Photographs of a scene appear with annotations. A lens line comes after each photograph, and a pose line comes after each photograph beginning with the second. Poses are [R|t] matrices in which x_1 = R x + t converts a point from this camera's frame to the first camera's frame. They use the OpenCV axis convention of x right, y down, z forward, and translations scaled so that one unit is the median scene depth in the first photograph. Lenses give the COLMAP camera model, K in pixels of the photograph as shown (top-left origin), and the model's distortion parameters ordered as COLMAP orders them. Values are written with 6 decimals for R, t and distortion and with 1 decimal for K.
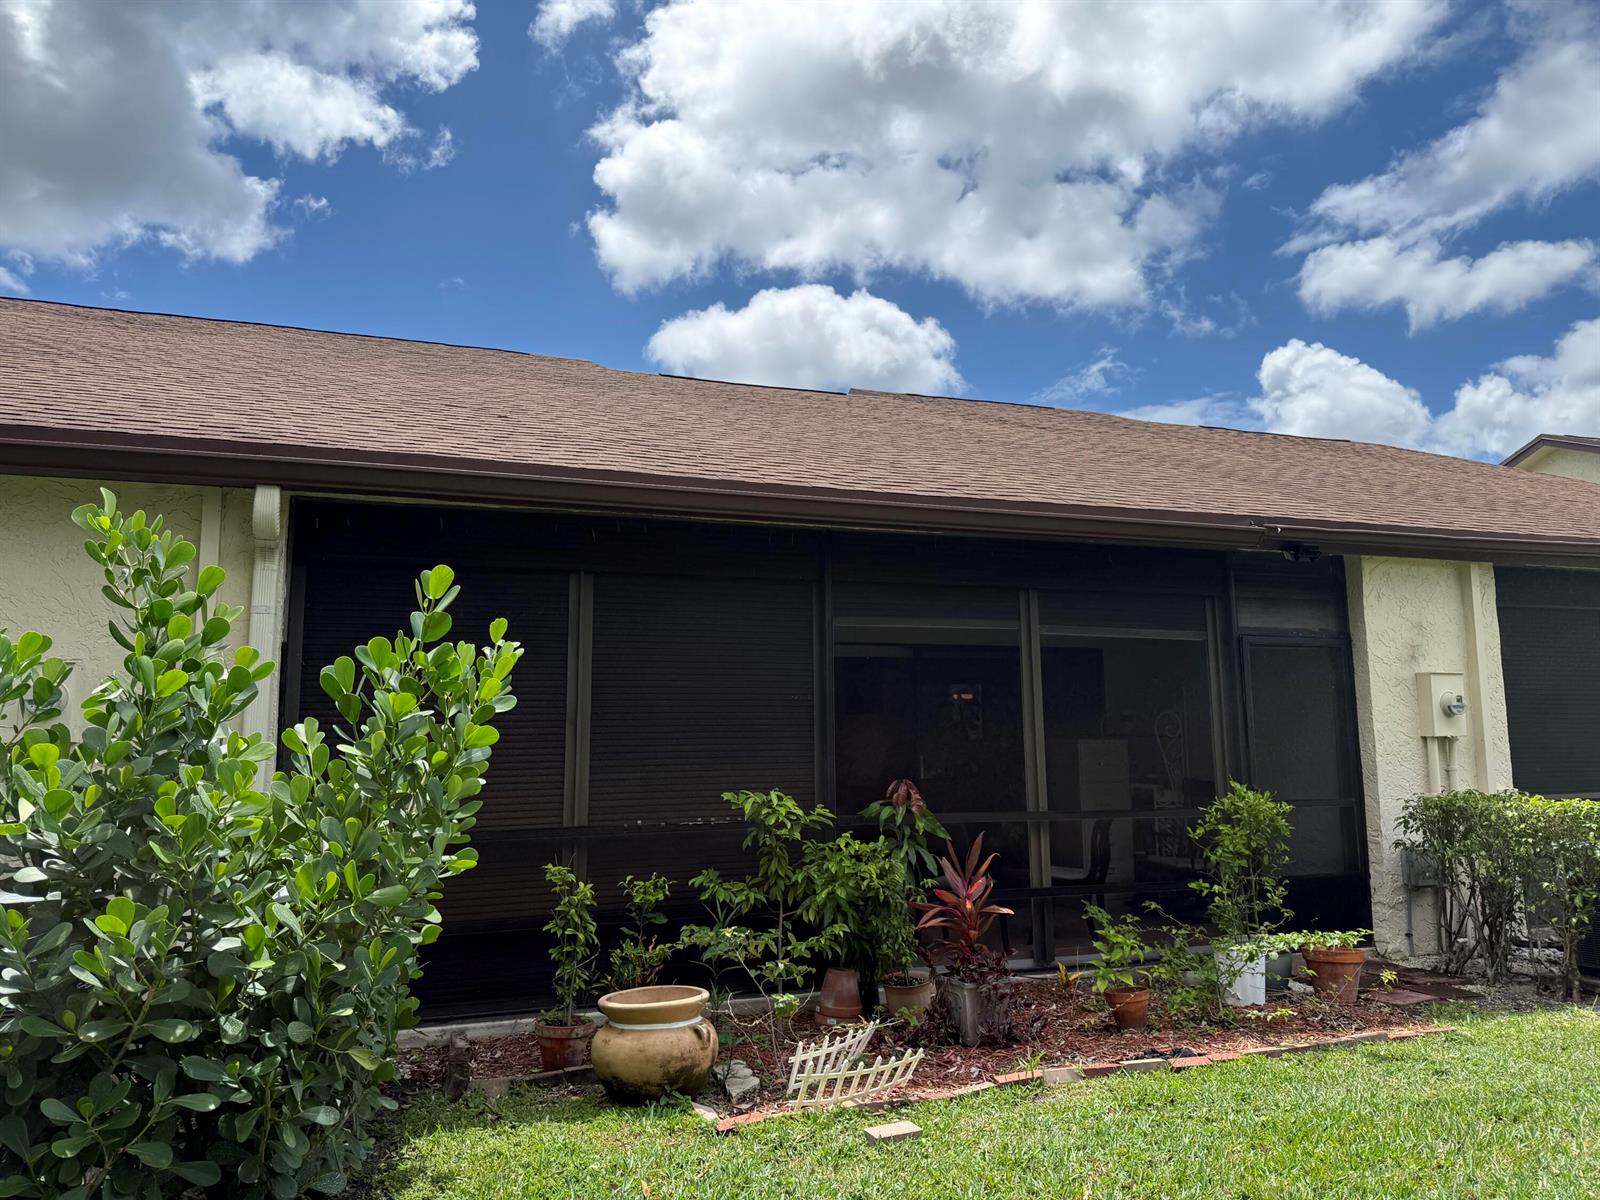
lens RADIAL K [[1196.6, 0, 746.6], [0, 1196.6, 578.4], [0, 0, 1]] dist [0.166015, -0.264613]
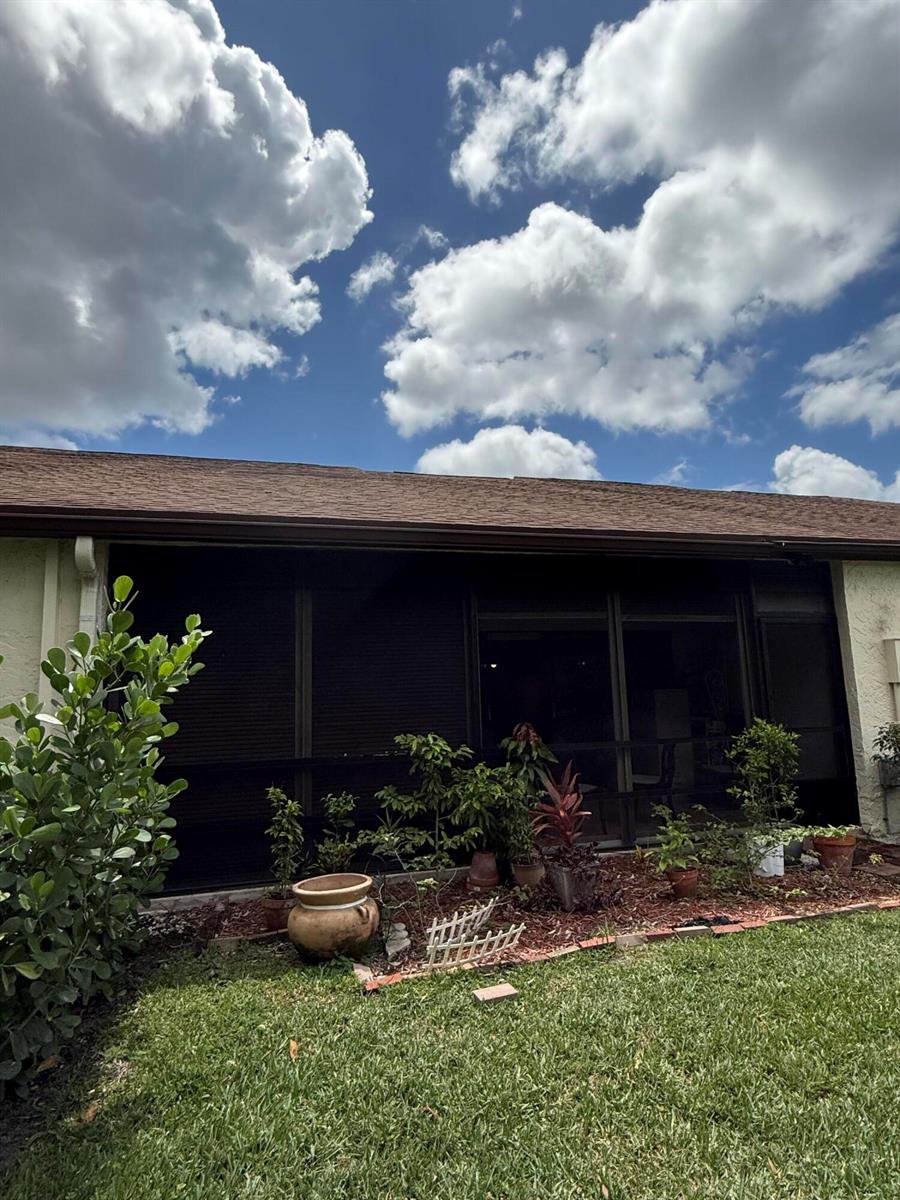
lens RADIAL K [[637.3, 0, 450.0], [0, 637.3, 600.0], [0, 0, 1]] dist [-0.000786, 0.000543]
pose [[0.995550, -0.037579, -0.086418, 0.113096], [0.037645, 0.999291, -0.000870, 0.017915], [0.086390, -0.002387, 0.996259, 0.233750]]
